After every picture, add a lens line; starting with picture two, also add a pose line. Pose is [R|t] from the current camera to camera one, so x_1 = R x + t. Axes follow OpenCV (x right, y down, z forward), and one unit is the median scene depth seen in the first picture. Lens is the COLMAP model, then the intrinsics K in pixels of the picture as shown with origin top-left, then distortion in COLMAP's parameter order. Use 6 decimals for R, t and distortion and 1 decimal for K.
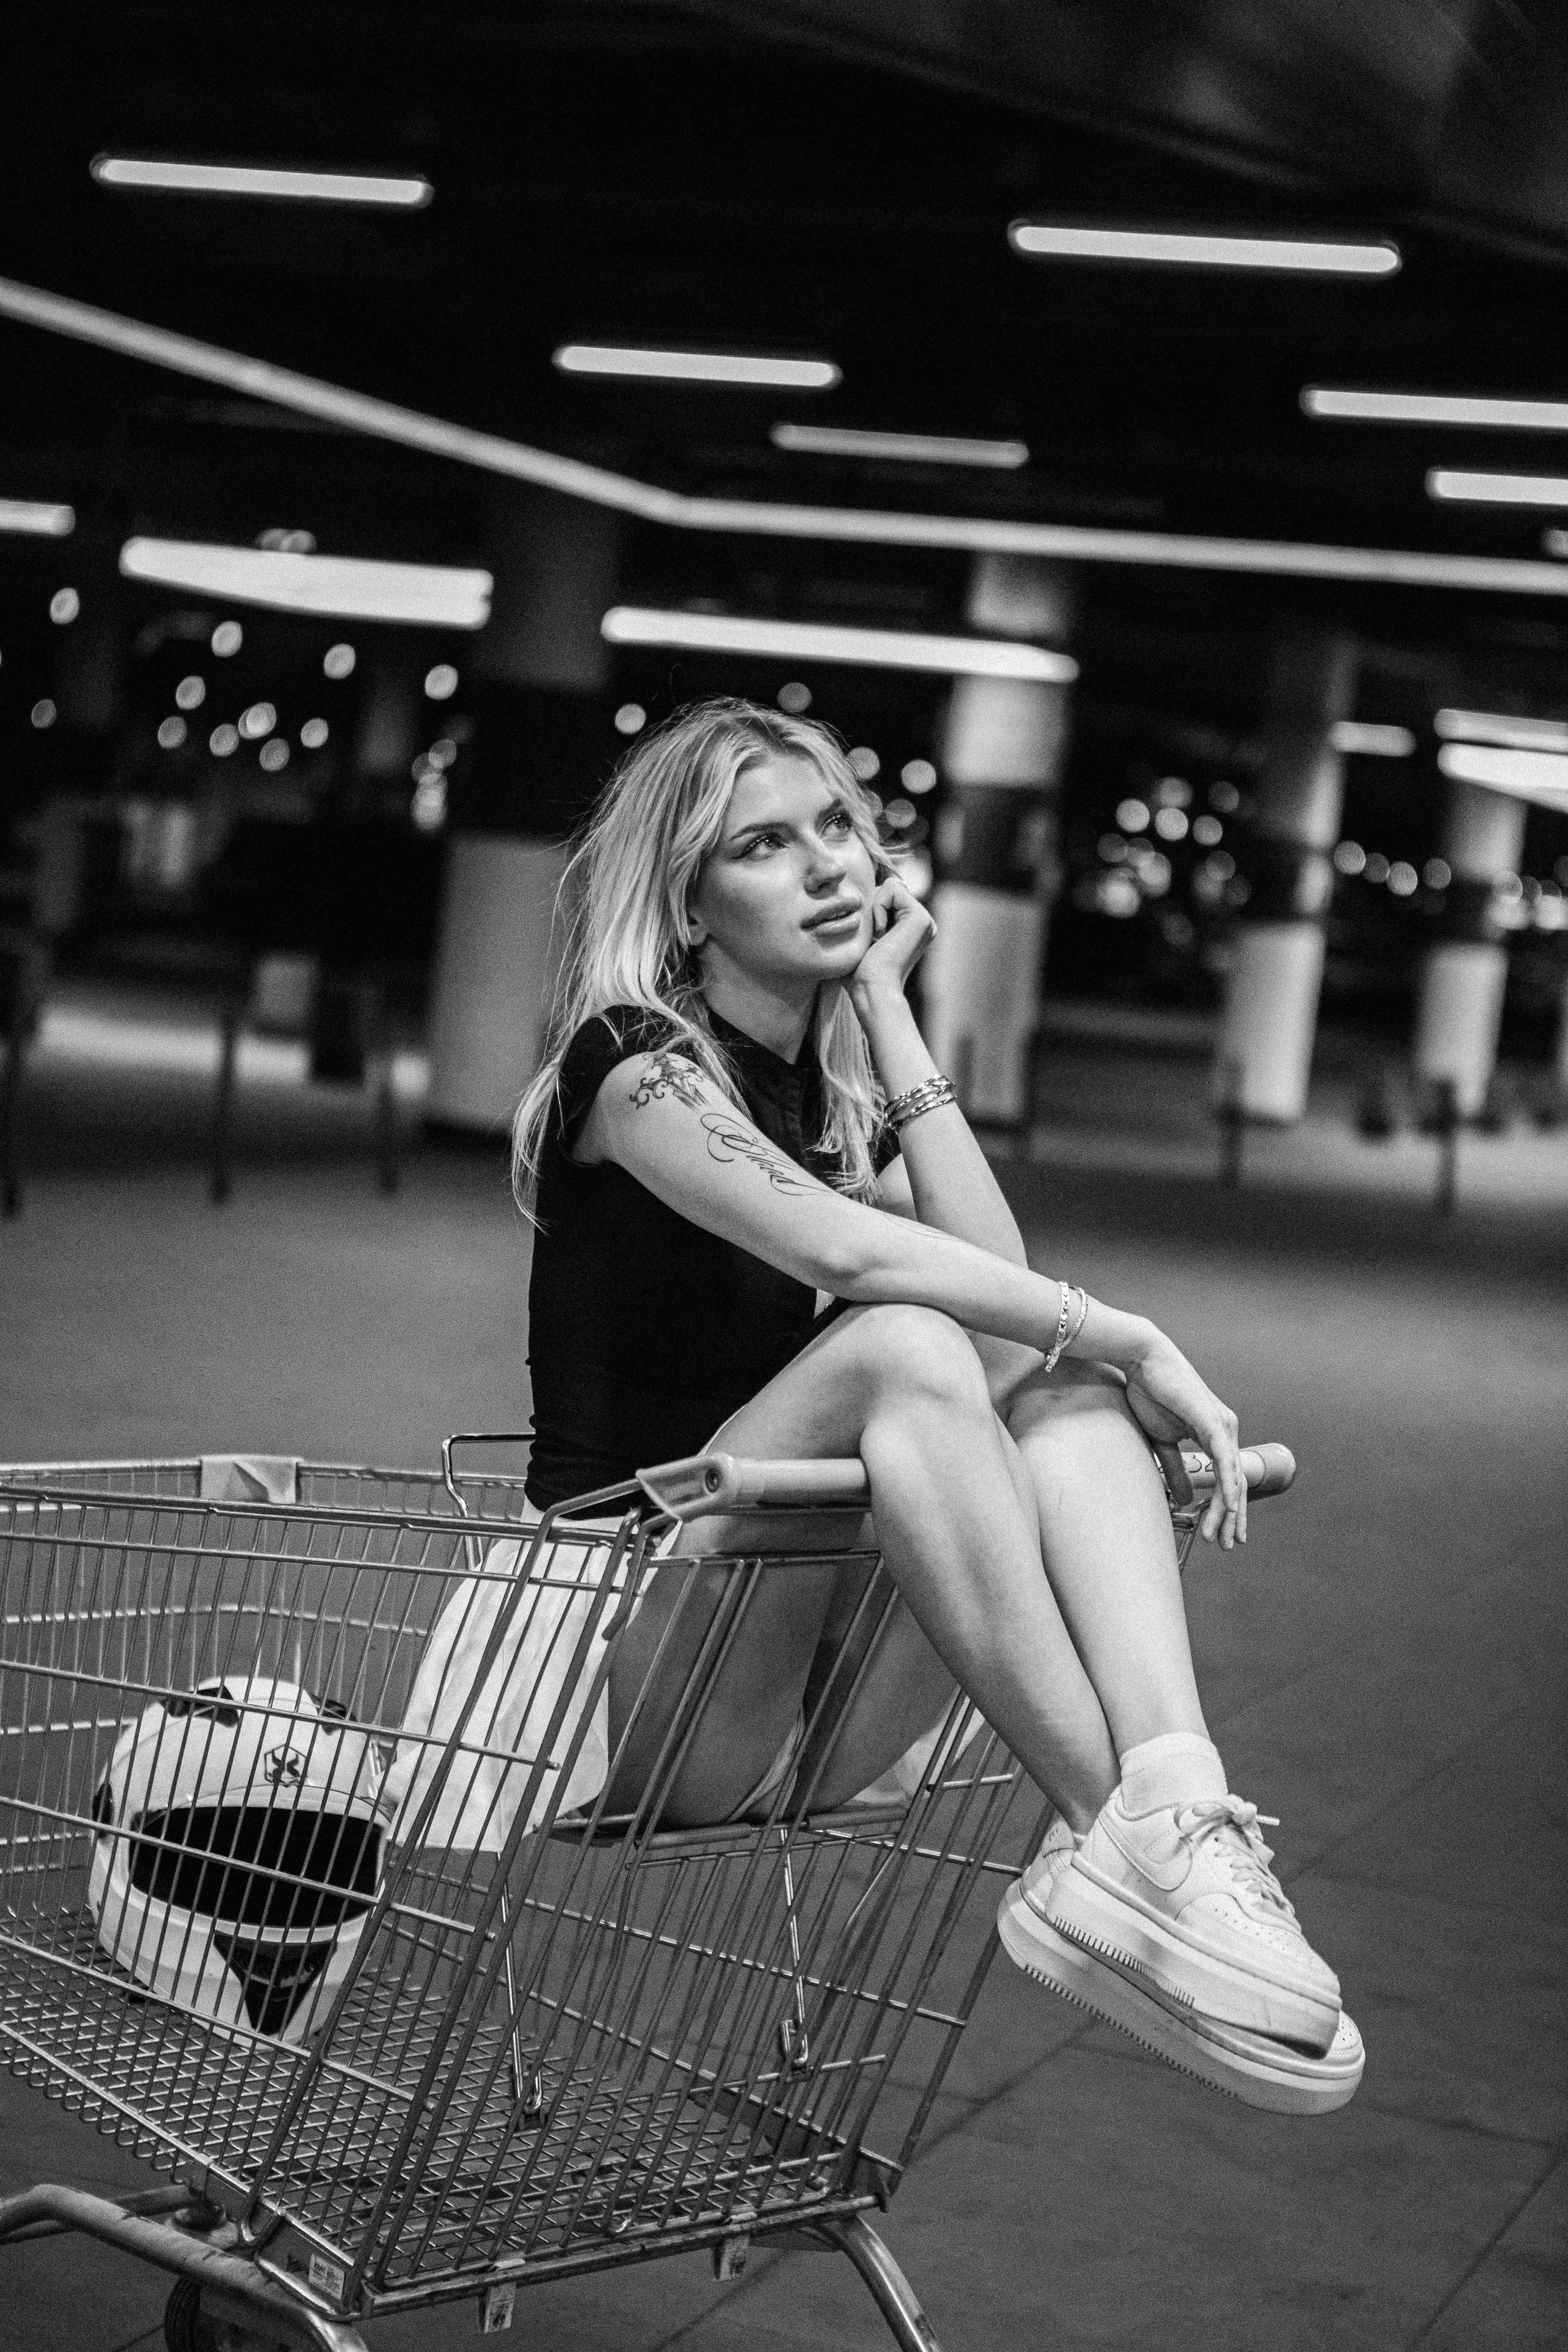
lens RADIAL K [[4497.9, 0, 784.0], [0, 4497.9, 1176.0], [0, 0, 1]] dist [0.293037, -0.110738]
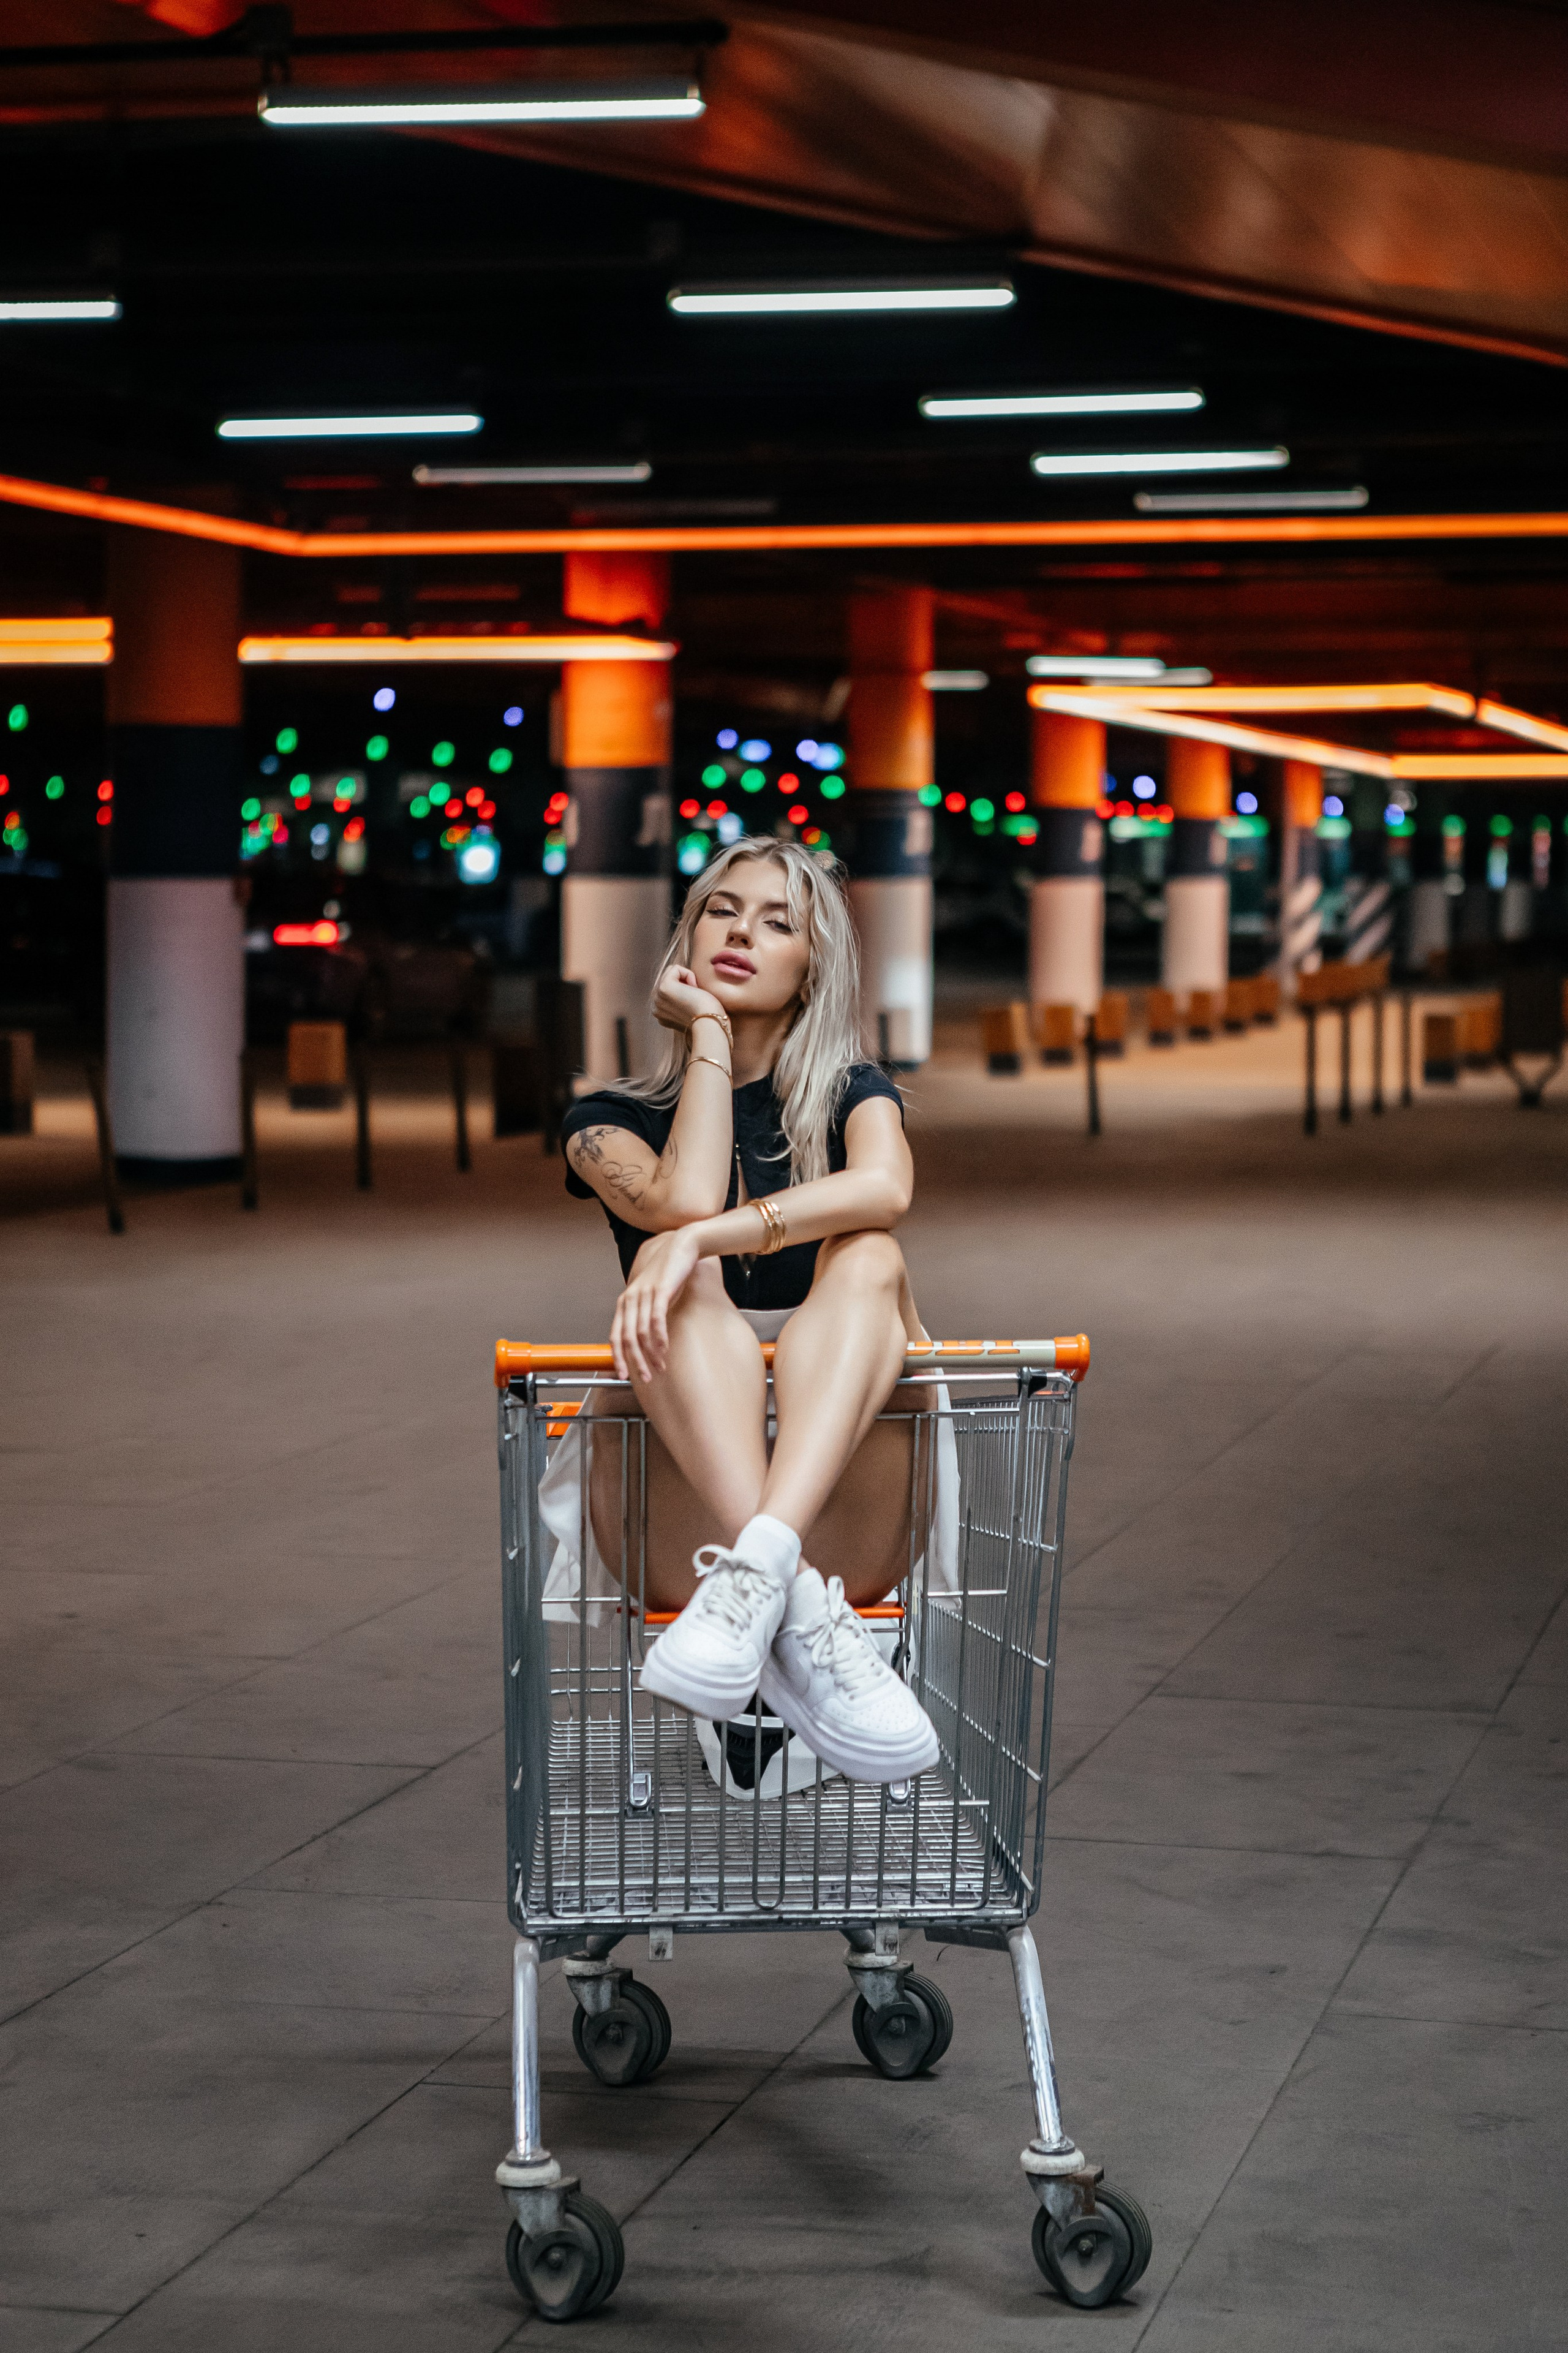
lens RADIAL K [[4627.1, 0, 771.4], [0, 4627.1, 1121.9], [0, 0, 1]] dist [0.244595, 0.114890]
pose [[0.989953, -0.112436, 0.085740, -0.015528], [0.113012, 0.993592, -0.001888, -0.001300], [-0.084978, 0.011559, 0.996316, -0.045870]]
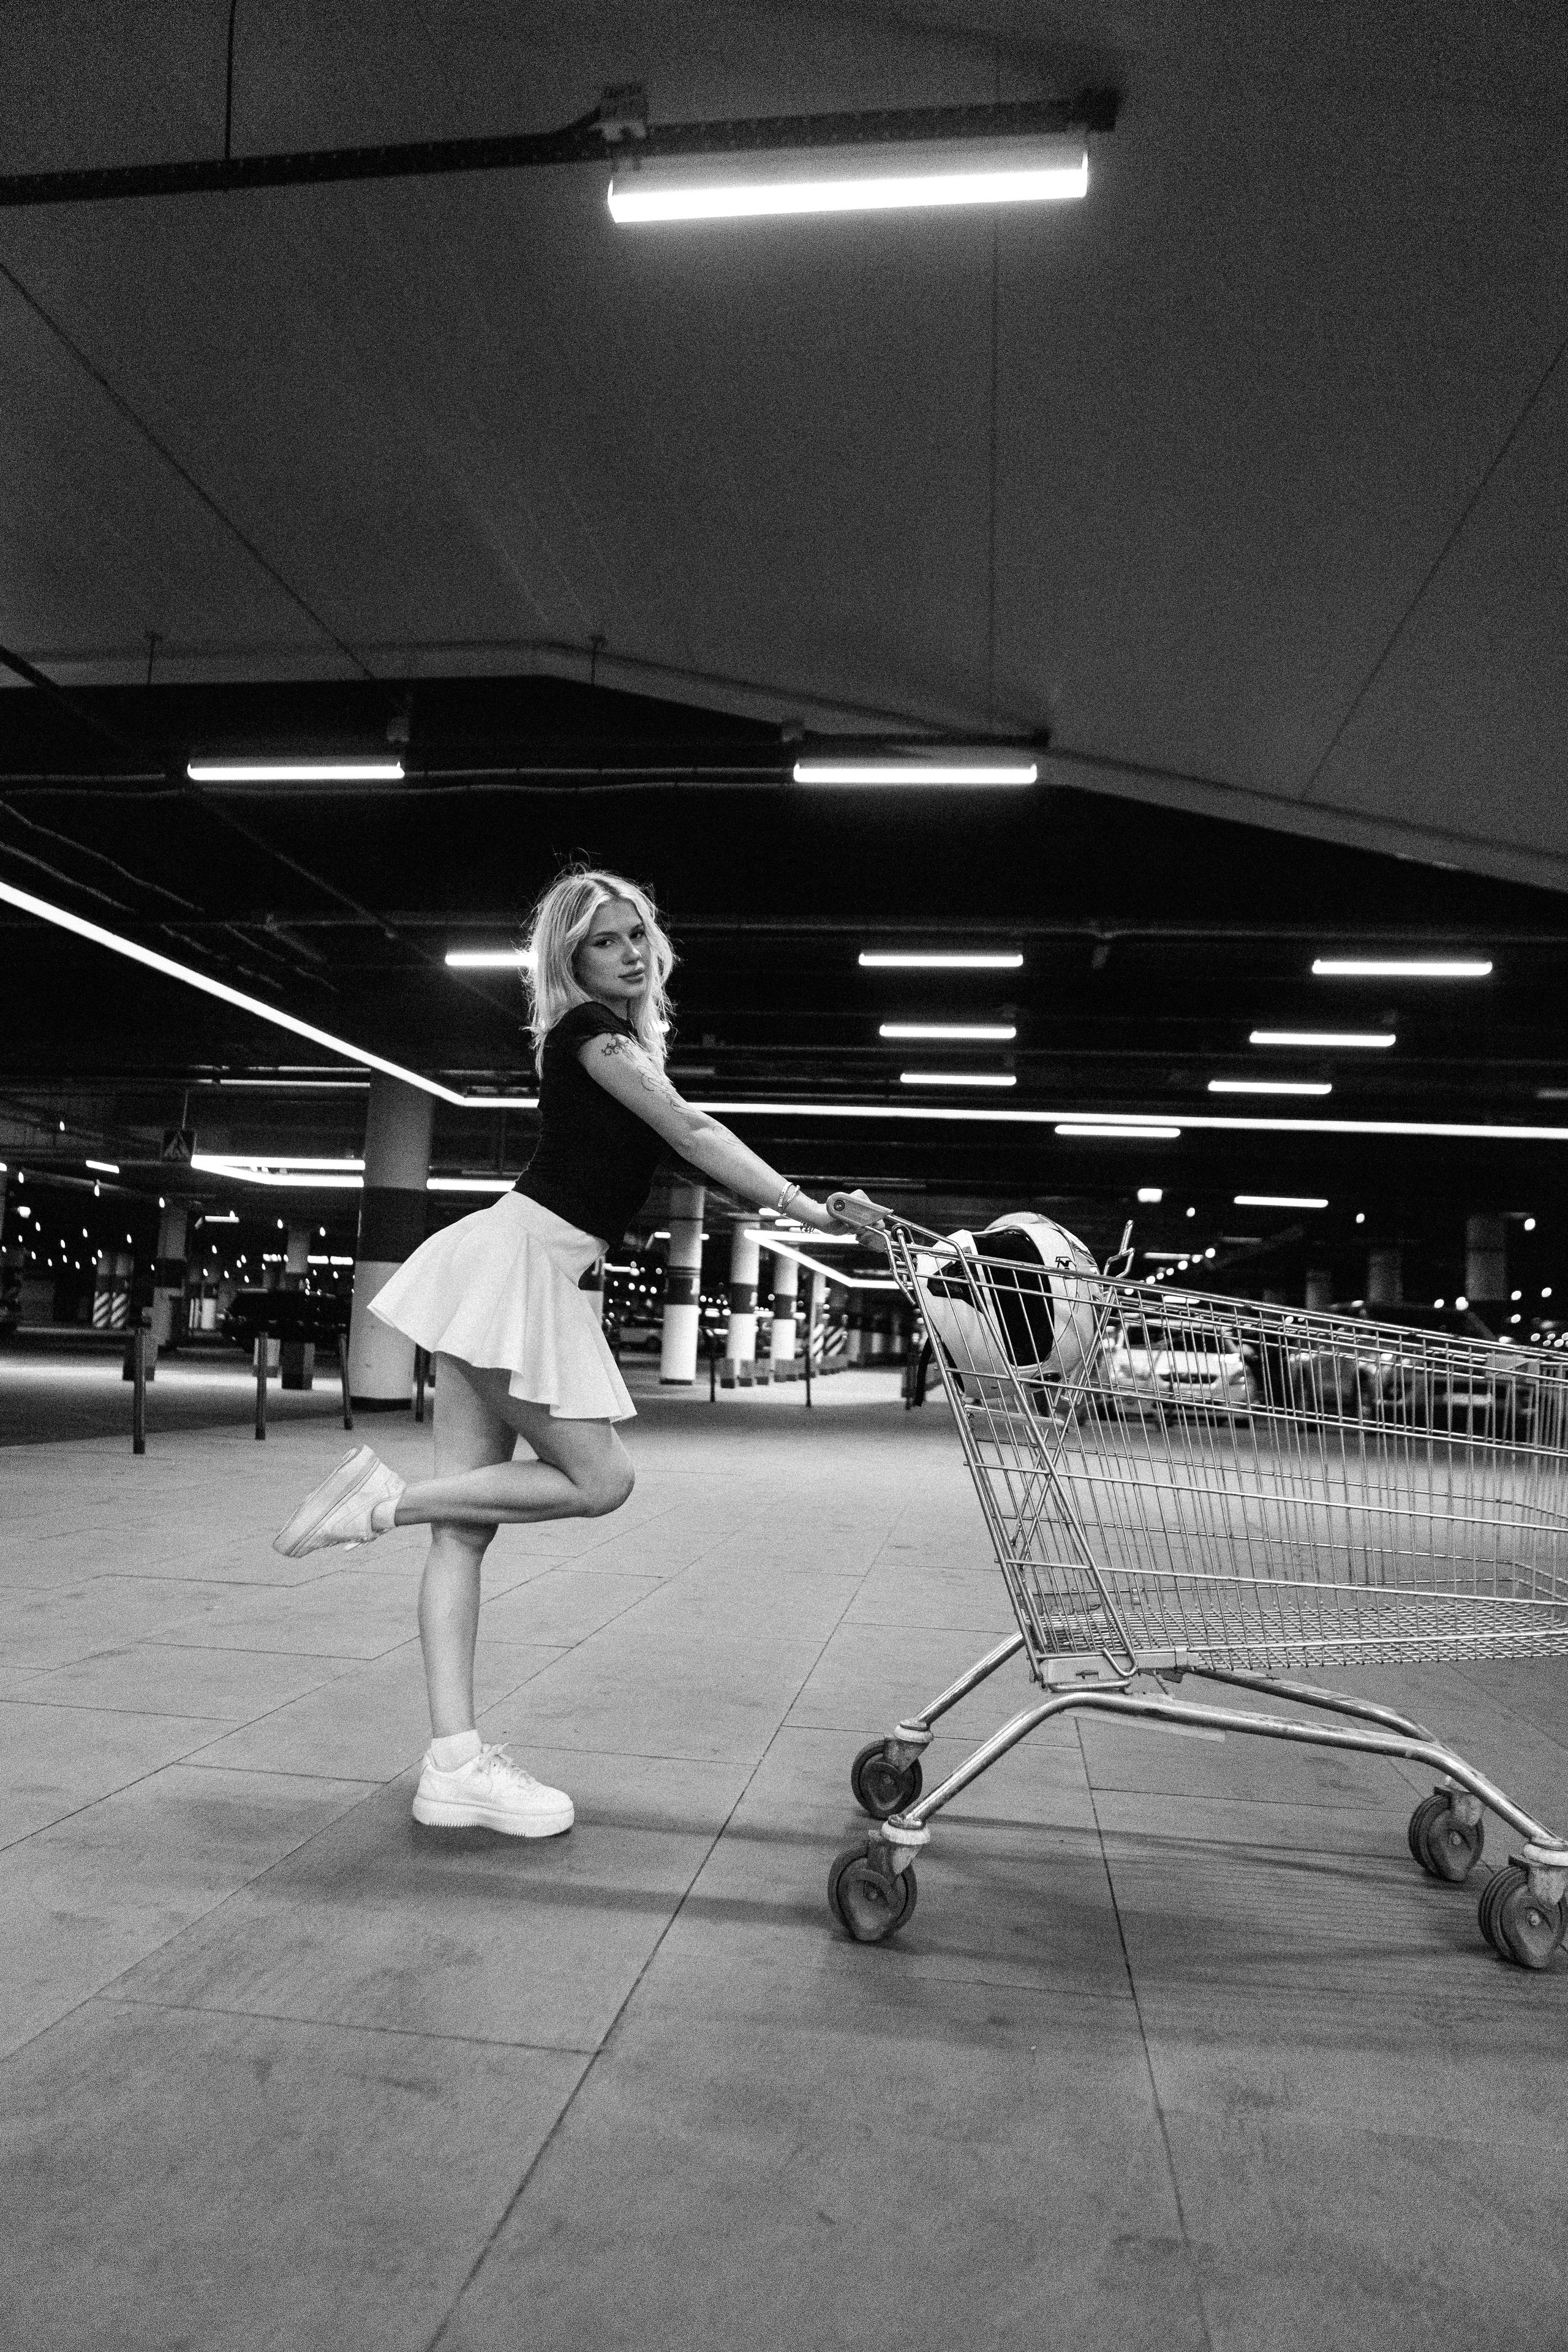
lens RADIAL K [[1590.9, 0, 784.0], [0, 1590.9, 1176.0], [0, 0, 1]] dist [-0.021884, 0.000706]
pose [[0.974823, -0.045238, 0.218342, -0.028633], [0.077555, 0.986854, -0.141793, 0.004142], [-0.209058, 0.155156, 0.965516, 0.172884]]
